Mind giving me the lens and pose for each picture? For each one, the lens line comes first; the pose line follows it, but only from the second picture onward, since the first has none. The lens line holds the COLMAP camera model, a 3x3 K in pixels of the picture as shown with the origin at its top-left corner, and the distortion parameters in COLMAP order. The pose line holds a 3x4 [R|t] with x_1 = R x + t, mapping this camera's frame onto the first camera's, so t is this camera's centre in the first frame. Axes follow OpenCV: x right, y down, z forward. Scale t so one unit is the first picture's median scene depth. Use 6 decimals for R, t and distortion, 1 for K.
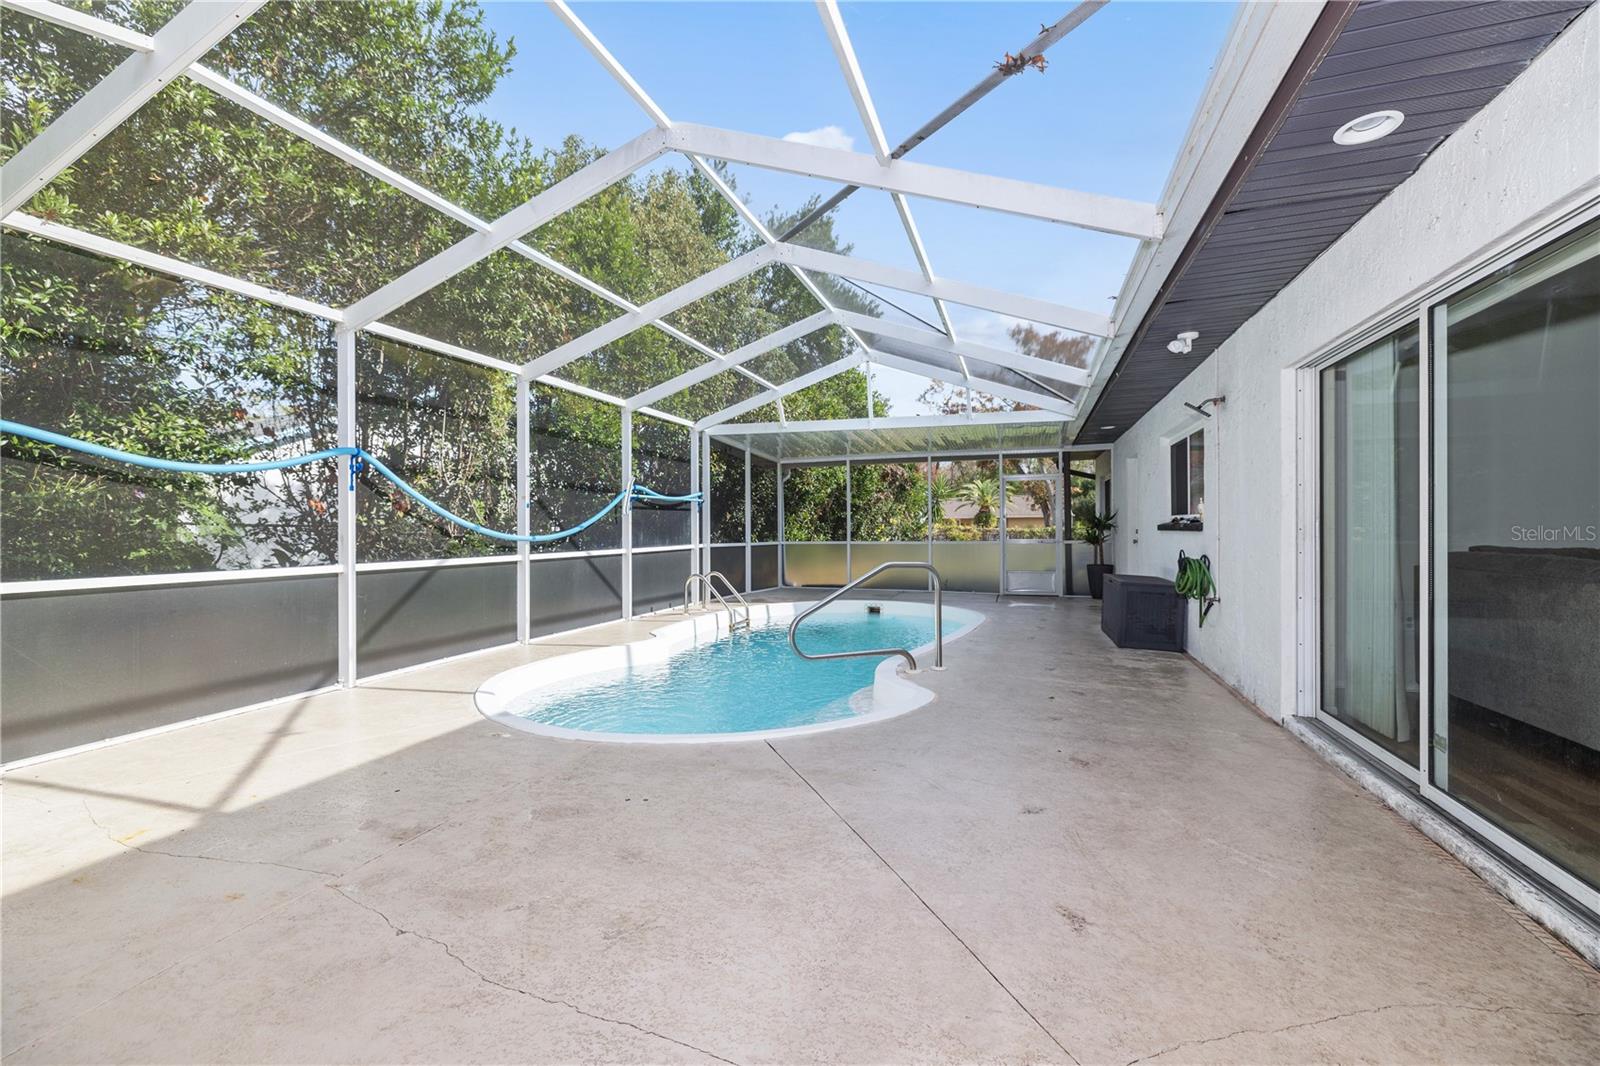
lens RADIAL K [[691.3, 0, 800.0], [0, 691.3, 533.0], [0, 0, 1]] dist [0.001925, 0.000038]
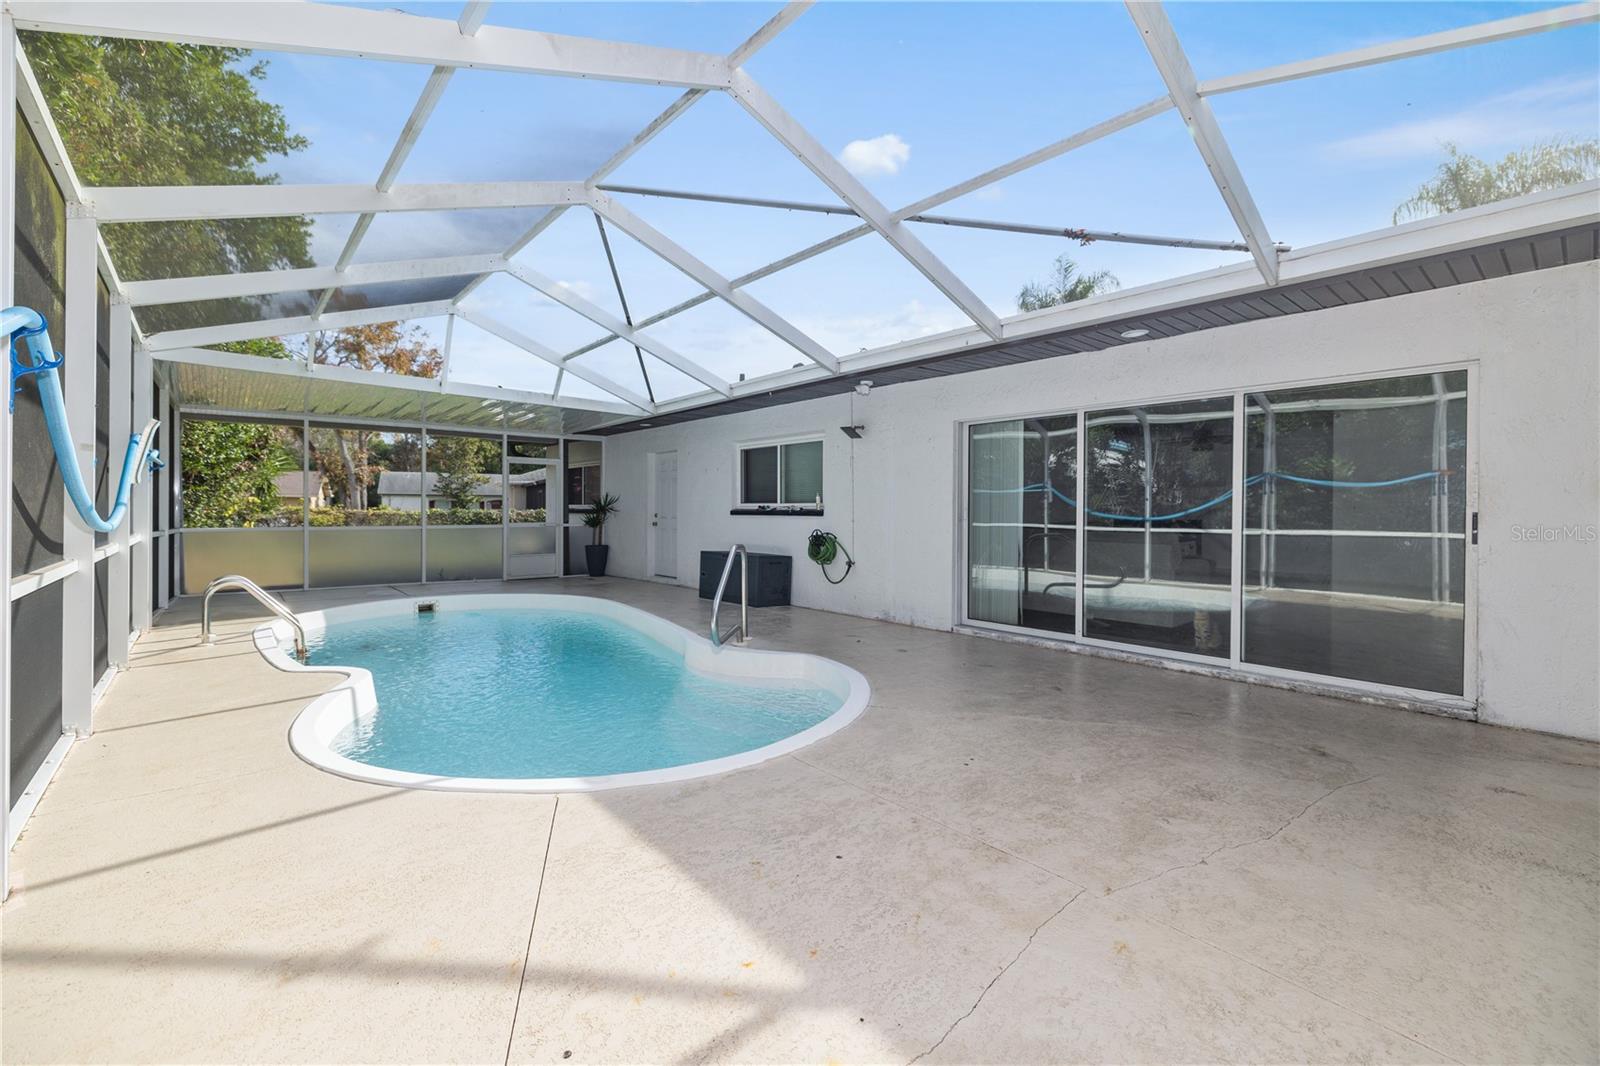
lens RADIAL K [[676.8, 0, 802.4], [0, 676.8, 506.7], [0, 0, 1]] dist [0.001644, 0.000328]
pose [[0.511895, 0.012334, 0.858960, -1.141081], [-0.000895, 0.999904, -0.013824, -0.002015], [-0.859048, 0.006307, 0.511857, 0.595924]]
